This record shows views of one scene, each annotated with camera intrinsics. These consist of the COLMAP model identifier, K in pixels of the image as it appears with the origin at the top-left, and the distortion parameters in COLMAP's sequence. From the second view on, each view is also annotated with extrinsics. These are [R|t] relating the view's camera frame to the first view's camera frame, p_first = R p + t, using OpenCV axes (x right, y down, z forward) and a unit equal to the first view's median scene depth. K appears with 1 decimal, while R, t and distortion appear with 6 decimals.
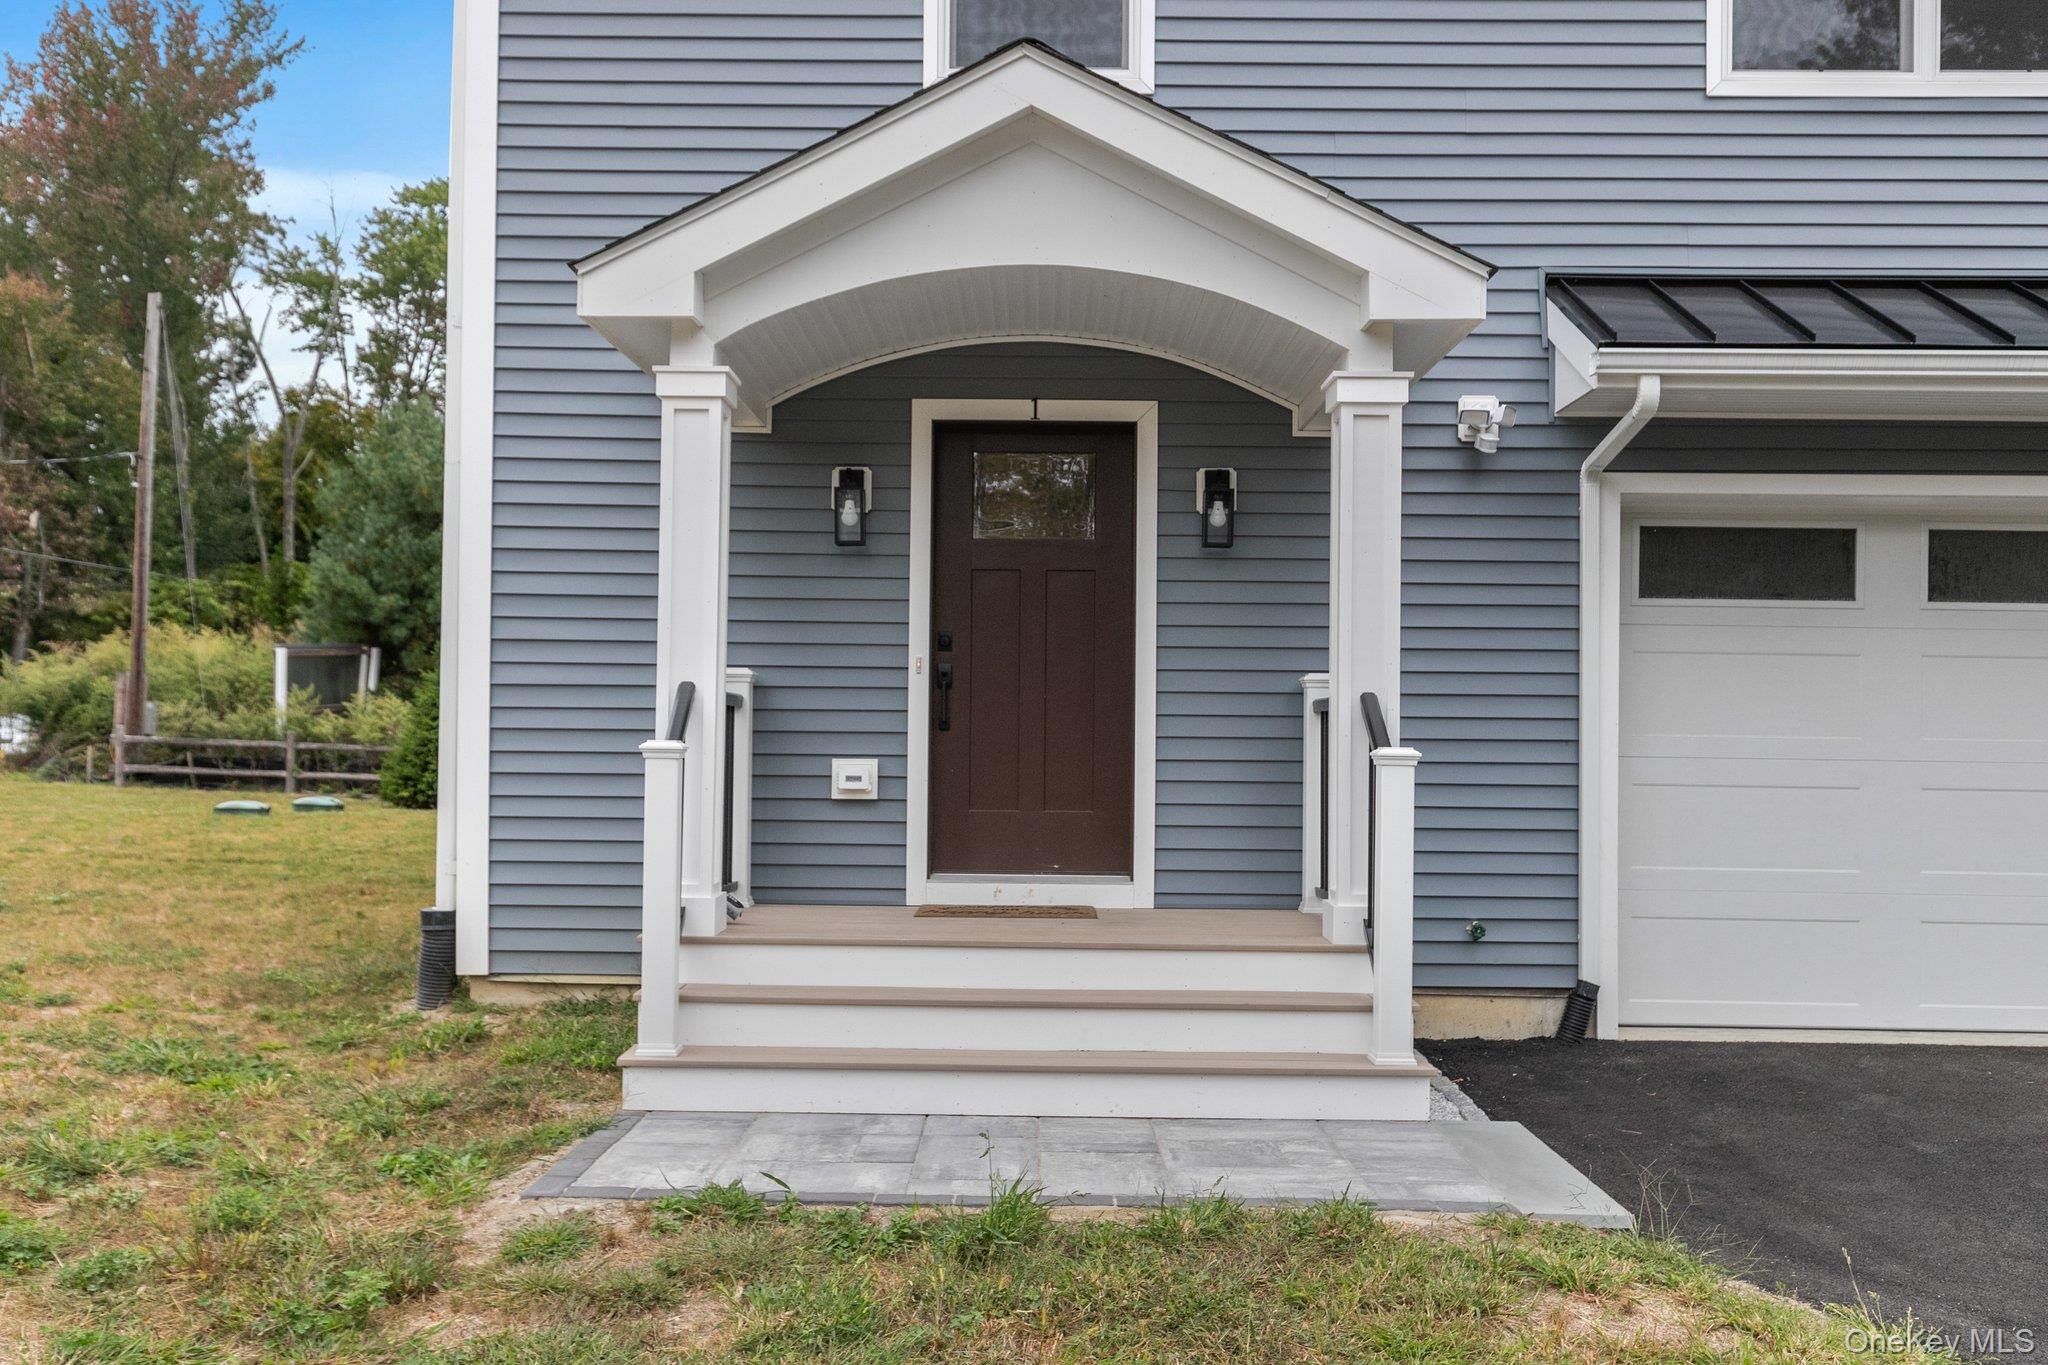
lens RADIAL K [[1844.5, 0, 1023.3], [0, 1844.5, 692.7], [0, 0, 1]] dist [0.002259, 0.000806]
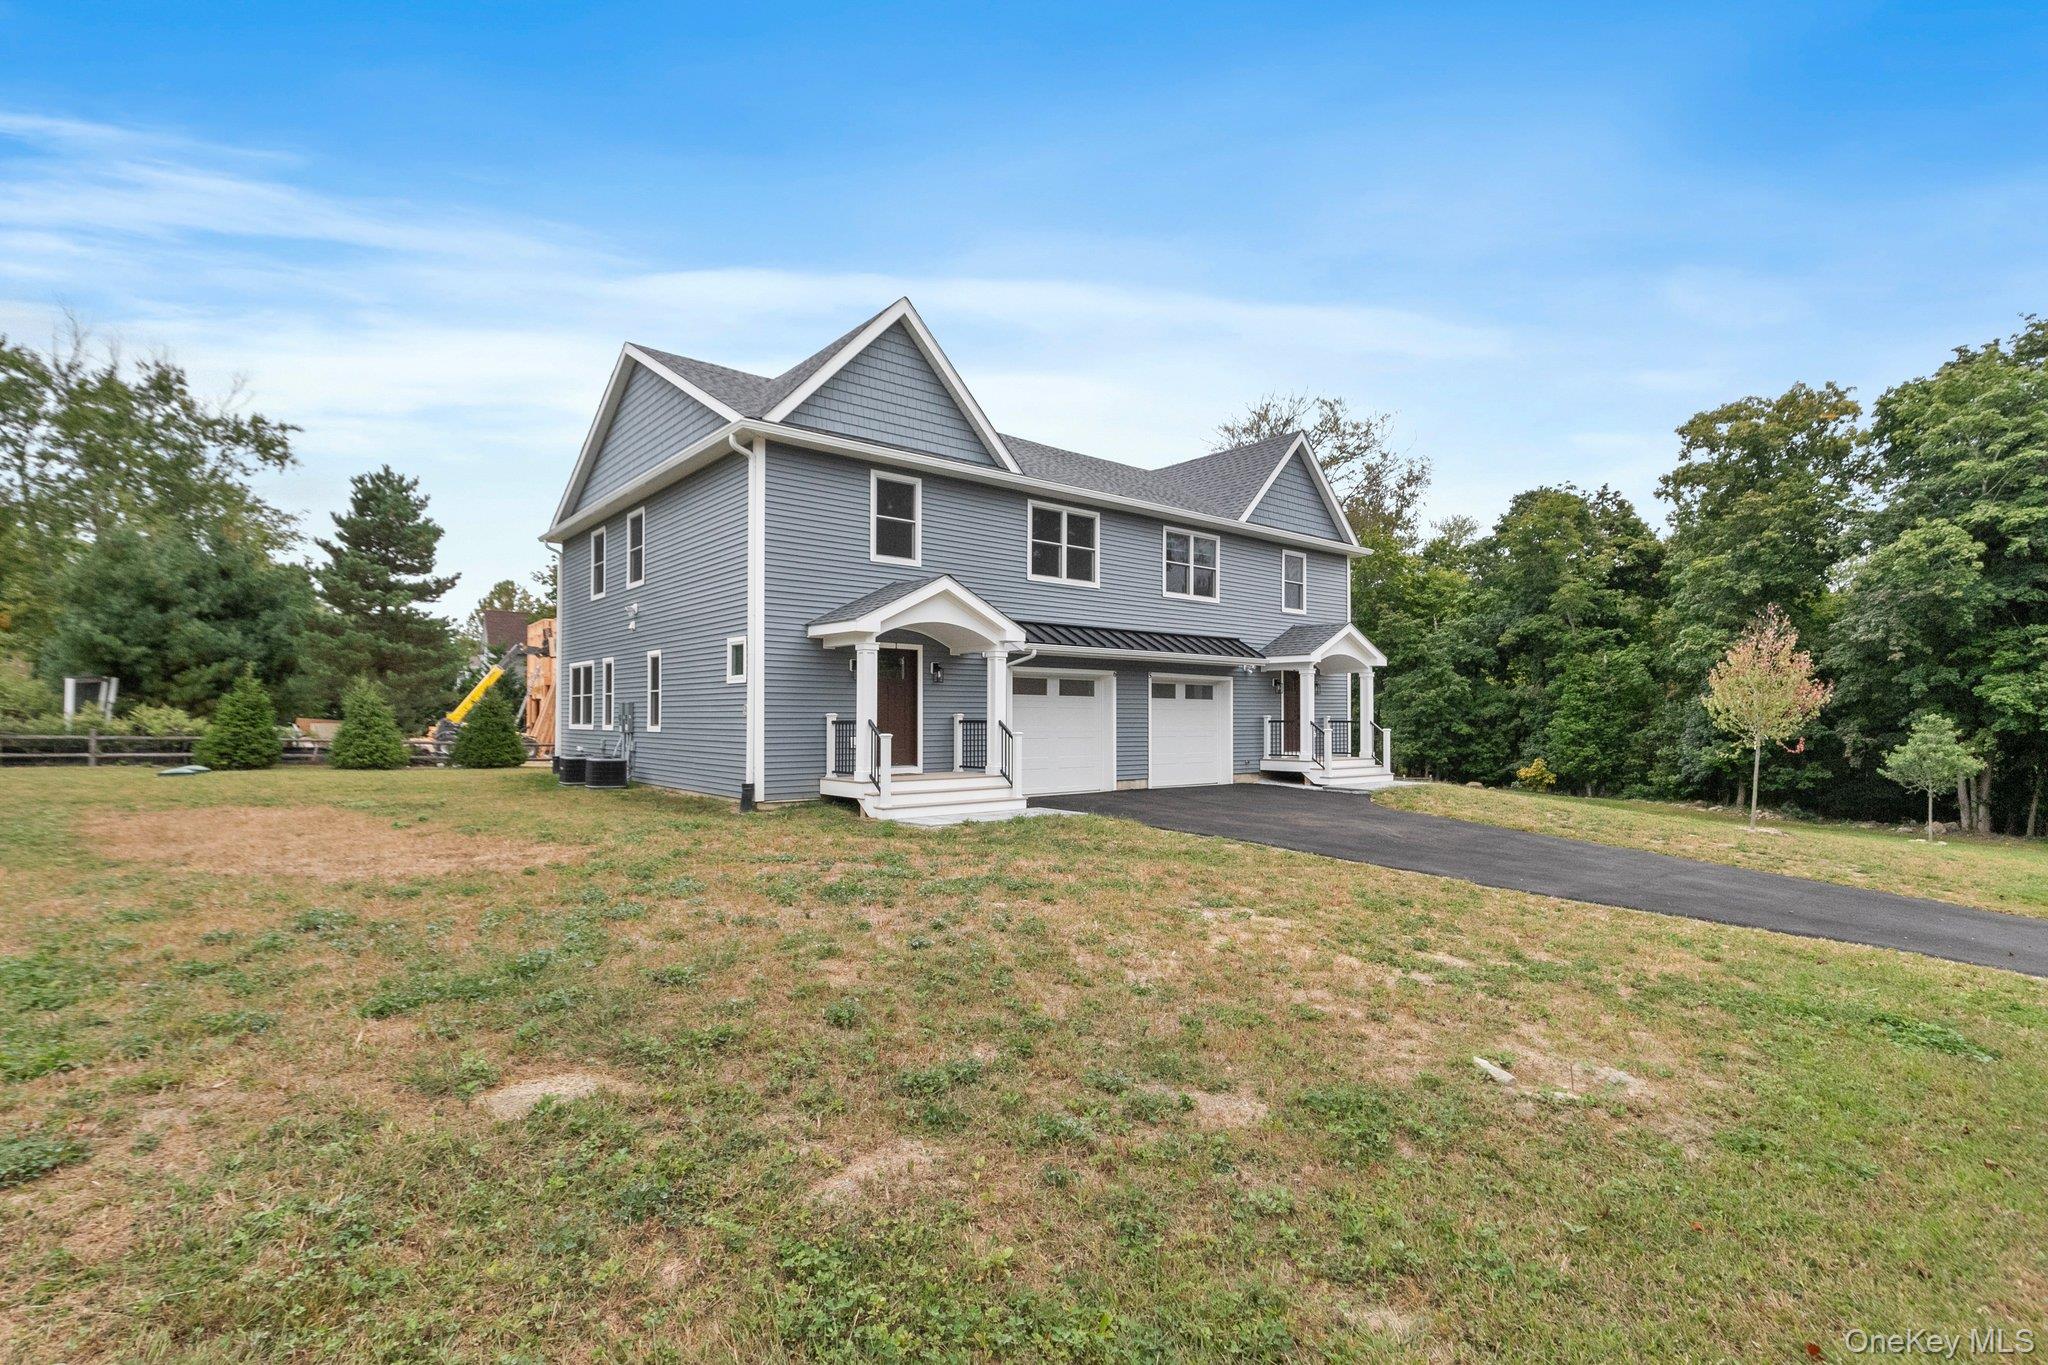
lens RADIAL K [[968.2, 0, 1015.1], [0, 968.2, 699.5], [0, 0, 1]] dist [-0.000410, -0.000770]
pose [[0.761821, -0.000370, 0.647787, -0.328664], [-0.005269, 0.999963, 0.006768, -0.016435], [-0.647766, -0.008569, 0.761791, -0.209693]]
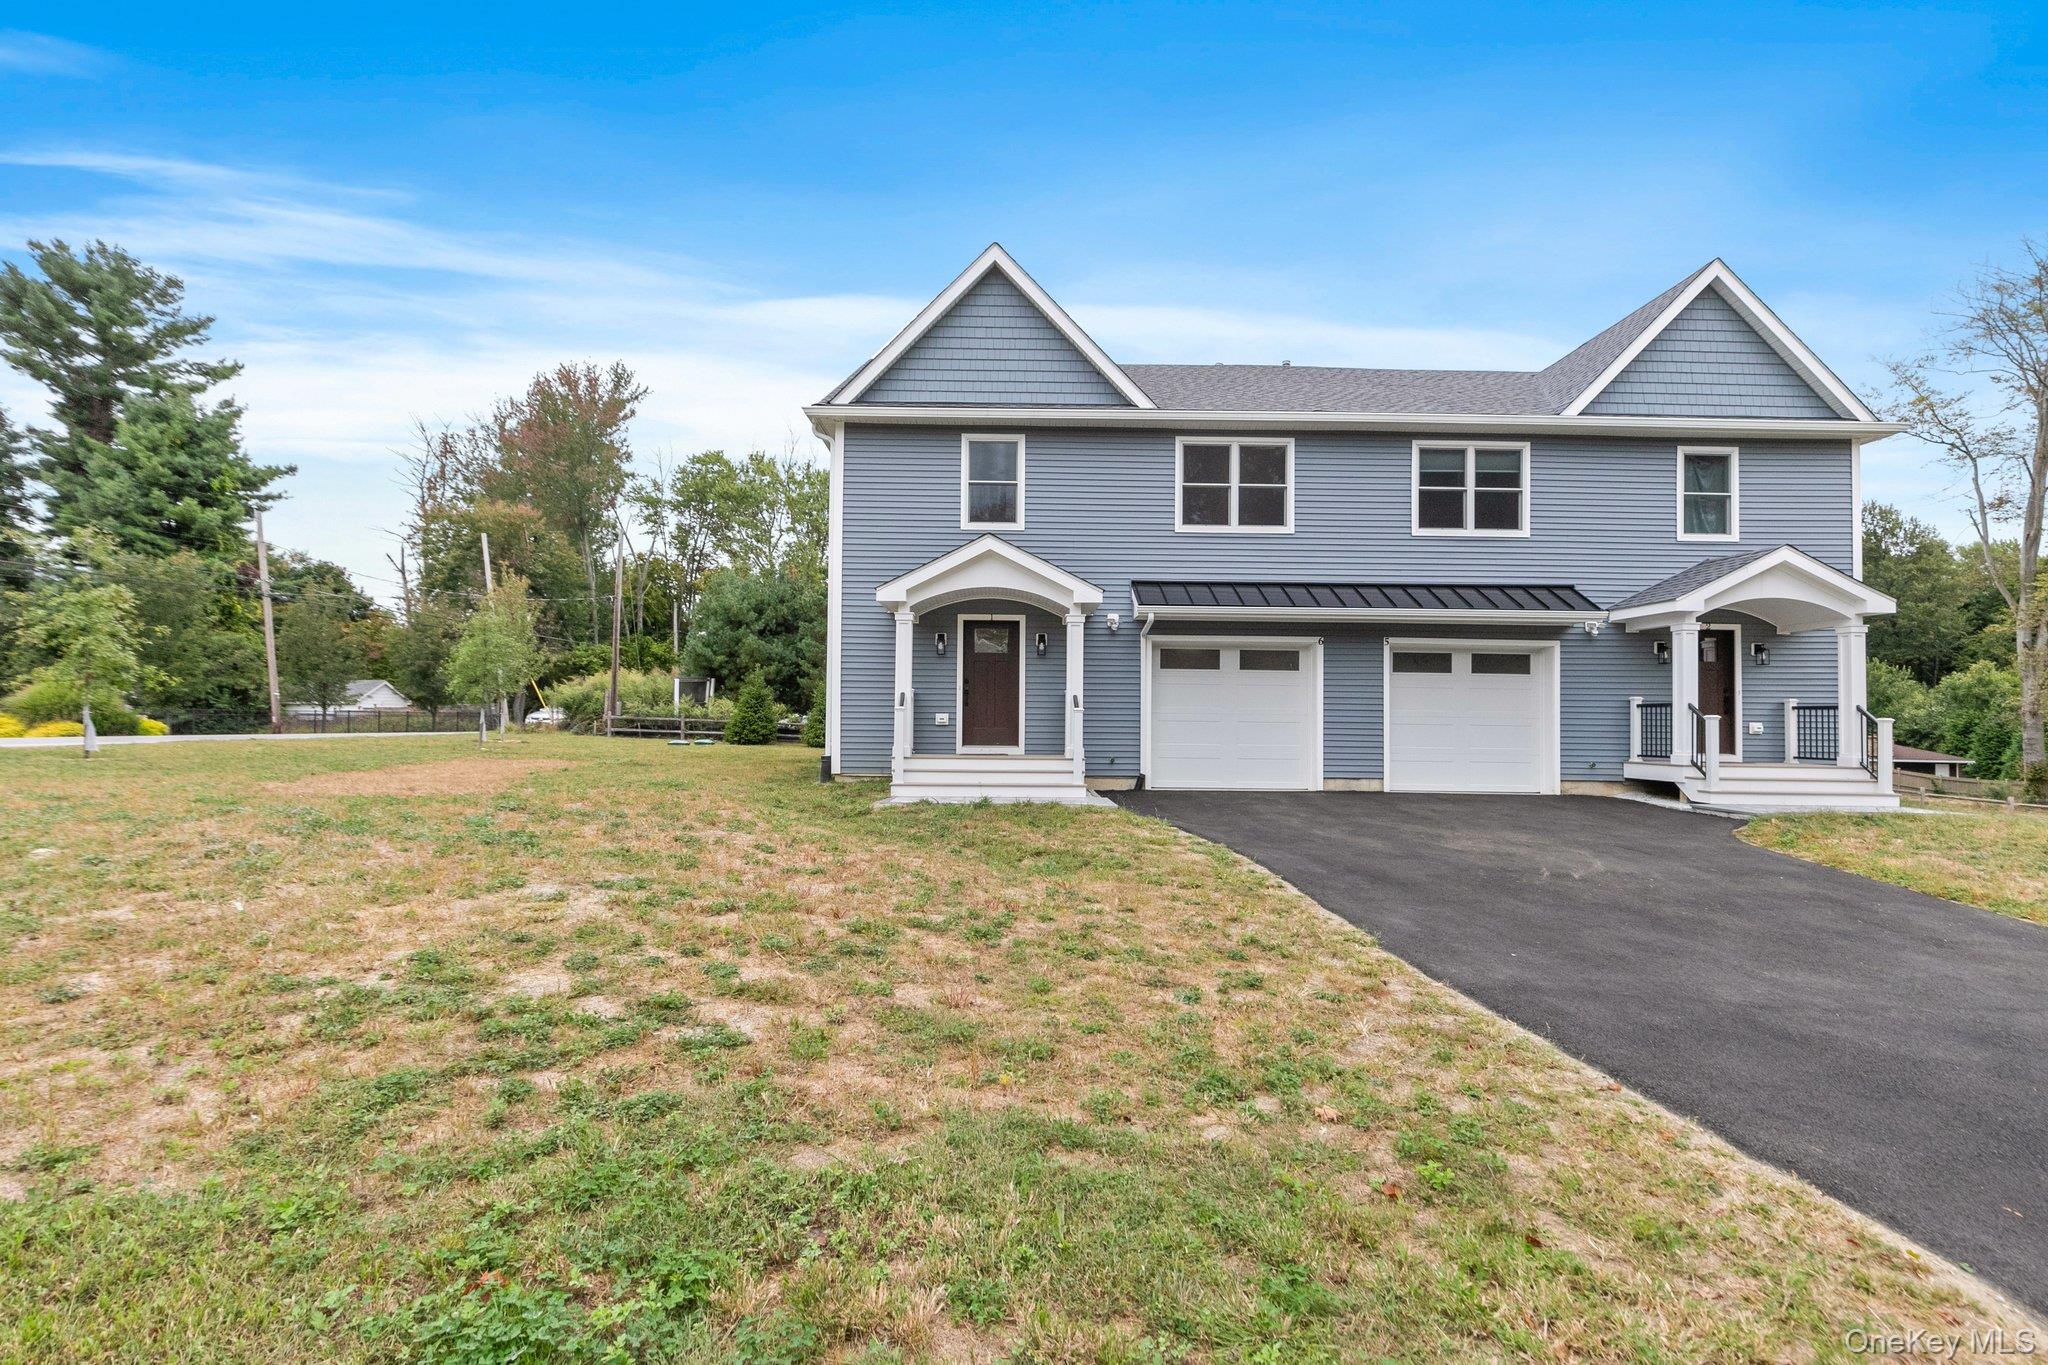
lens RADIAL K [[968.2, 0, 1016.7], [0, 968.2, 697.2], [0, 0, 1]] dist [-0.000410, -0.000770]
pose [[0.999633, -0.002258, 0.026979, 0.001175], [0.002276, 0.999997, -0.000638, 0.001391], [-0.026978, 0.000699, 0.999636, -0.264376]]
